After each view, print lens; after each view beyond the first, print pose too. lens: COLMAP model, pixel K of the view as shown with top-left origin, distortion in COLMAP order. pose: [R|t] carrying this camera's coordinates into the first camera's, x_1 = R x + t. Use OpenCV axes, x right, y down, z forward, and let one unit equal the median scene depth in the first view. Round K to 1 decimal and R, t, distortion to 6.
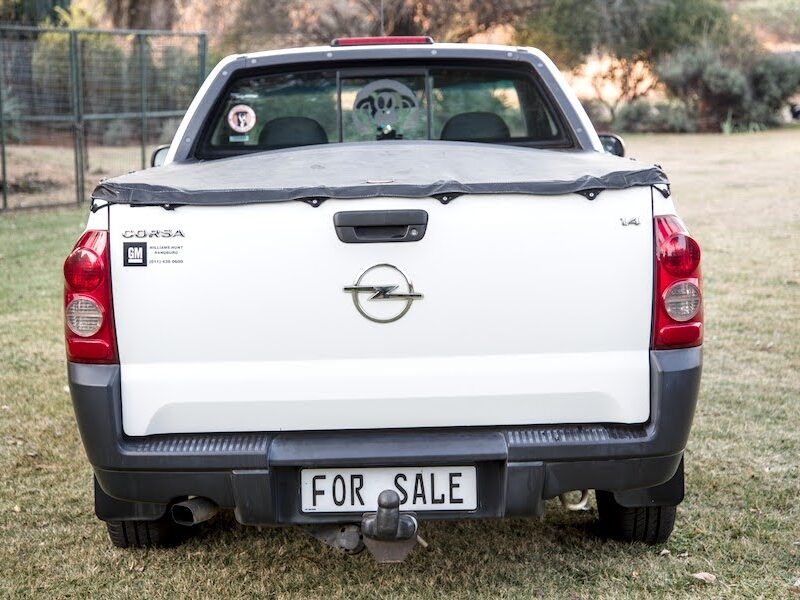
lens RADIAL K [[1676.6, 0, 397.9], [0, 1676.6, 300.3], [0, 0, 1]] dist [0.292396, 0.000000]
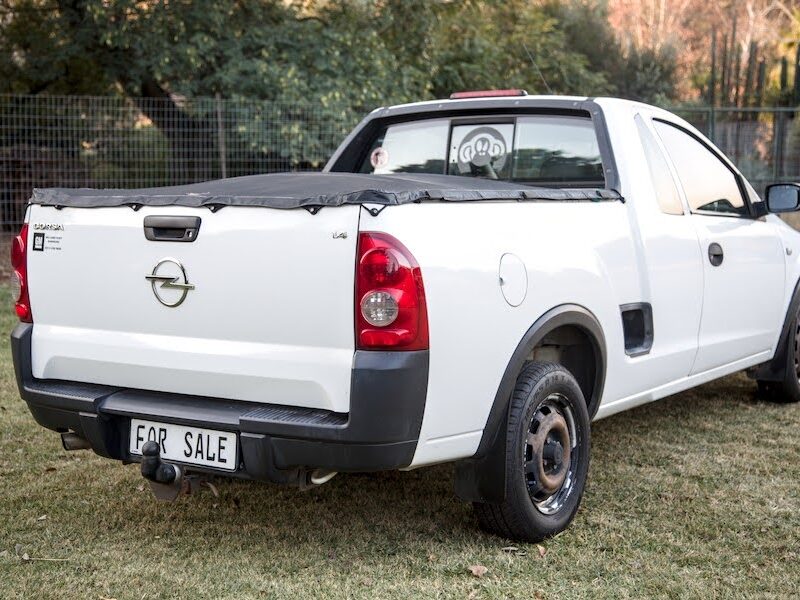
lens RADIAL K [[1327.3, 0, 400.3], [0, 1327.3, 298.2], [0, 0, 1]] dist [0.150743, 0.000000]
pose [[0.828936, 0.072106, -0.554677, 0.667037], [-0.086626, 0.996241, 0.000049, -0.007675], [0.552595, 0.048009, 0.832066, 0.272546]]
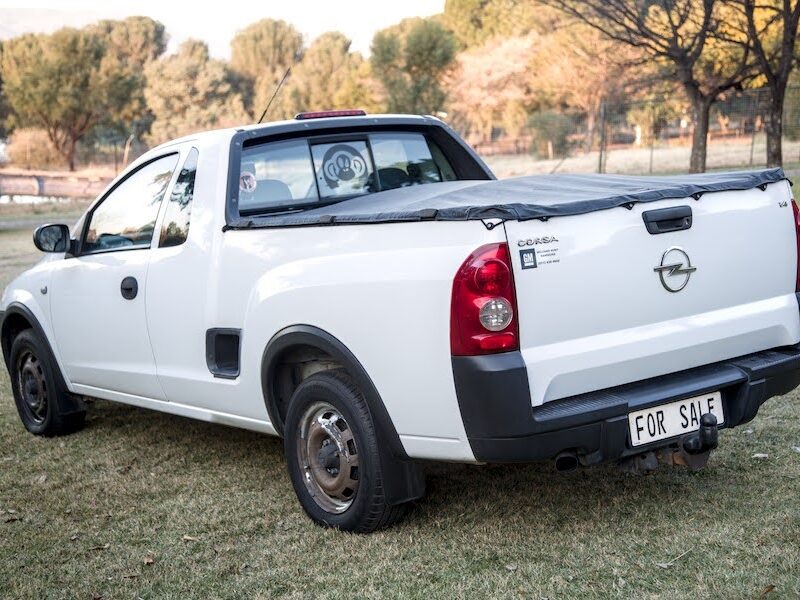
lens RADIAL K [[1327.3, 0, 403.1], [0, 1327.3, 298.7], [0, 0, 1]] dist [0.150743, 0.000000]
pose [[0.804349, -0.110501, 0.583791, -0.793728], [0.143191, 0.989645, -0.009966, -0.001886], [-0.576645, 0.091609, 0.811843, 0.259539]]
